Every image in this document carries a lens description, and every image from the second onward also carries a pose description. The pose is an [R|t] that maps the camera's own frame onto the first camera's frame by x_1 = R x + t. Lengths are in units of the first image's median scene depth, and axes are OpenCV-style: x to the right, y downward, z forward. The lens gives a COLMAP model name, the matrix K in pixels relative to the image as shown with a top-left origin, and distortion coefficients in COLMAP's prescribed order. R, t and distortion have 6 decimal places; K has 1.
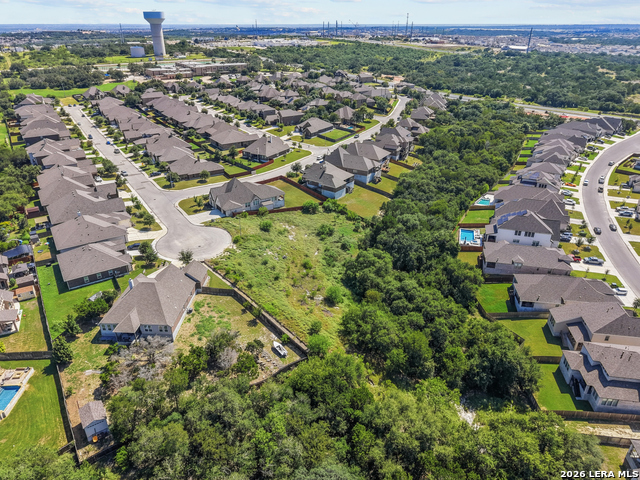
lens RADIAL K [[434.4, 0, 320.0], [0, 434.4, 240.0], [0, 0, 1]] dist [0.016786, -0.000862]
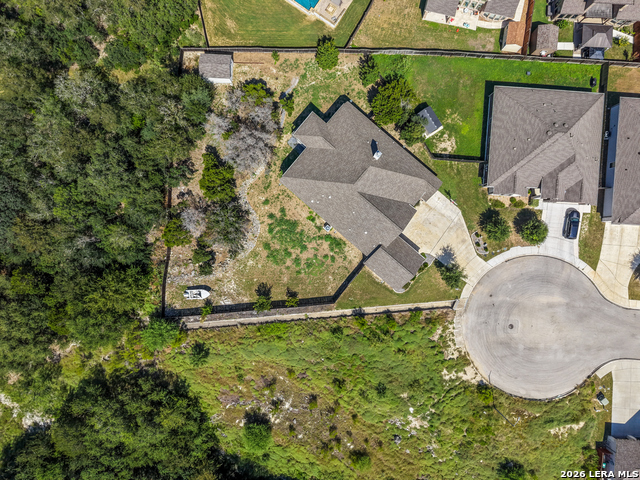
lens RADIAL K [[434.4, 0, 320.0], [0, 434.4, 240.0], [0, 0, 1]] dist [0.016786, -0.000862]
pose [[-0.620530, 0.784167, 0.004964, -0.287298], [-0.358267, -0.289125, 0.887723, -0.449515], [0.697558, 0.549080, 0.460352, 0.712297]]
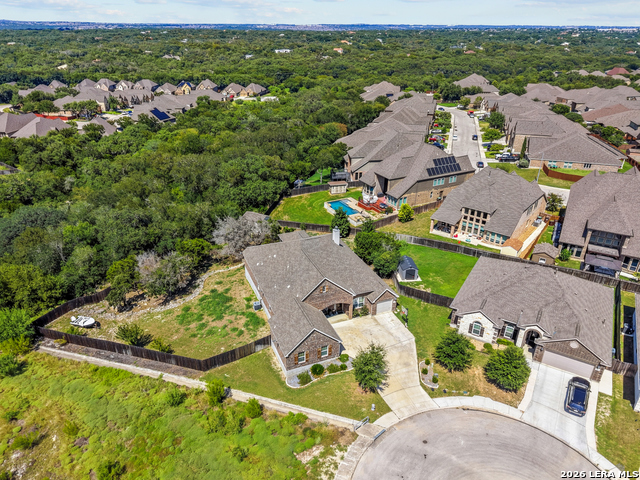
lens RADIAL K [[444.5, 0, 312.8], [0, 444.5, 240.7], [0, 0, 1]] dist [0.011193, 0.001253]
pose [[-0.917093, 0.179375, -0.356040, -0.177643], [-0.182825, 0.604397, 0.775422, -0.365752], [0.354281, 0.776228, -0.521494, 1.300600]]
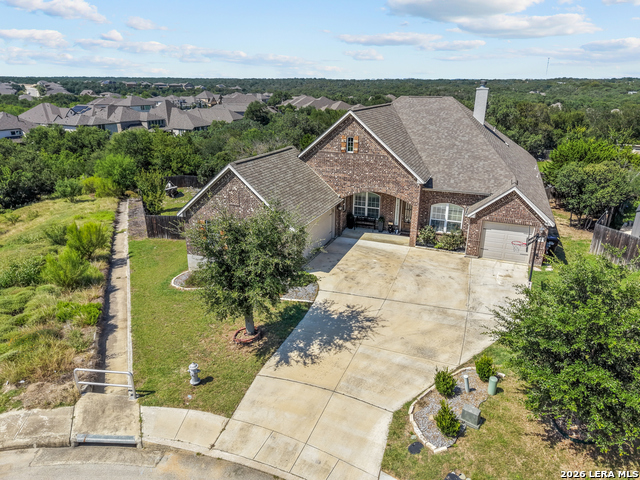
lens RADIAL K [[434.4, 0, 320.0], [0, 434.4, 240.0], [0, 0, 1]] dist [0.016786, -0.000862]
pose [[-0.935101, -0.122197, 0.332648, -0.434323], [0.162513, 0.686286, 0.708944, -0.058832], [-0.314922, 0.716994, -0.621888, 1.263059]]
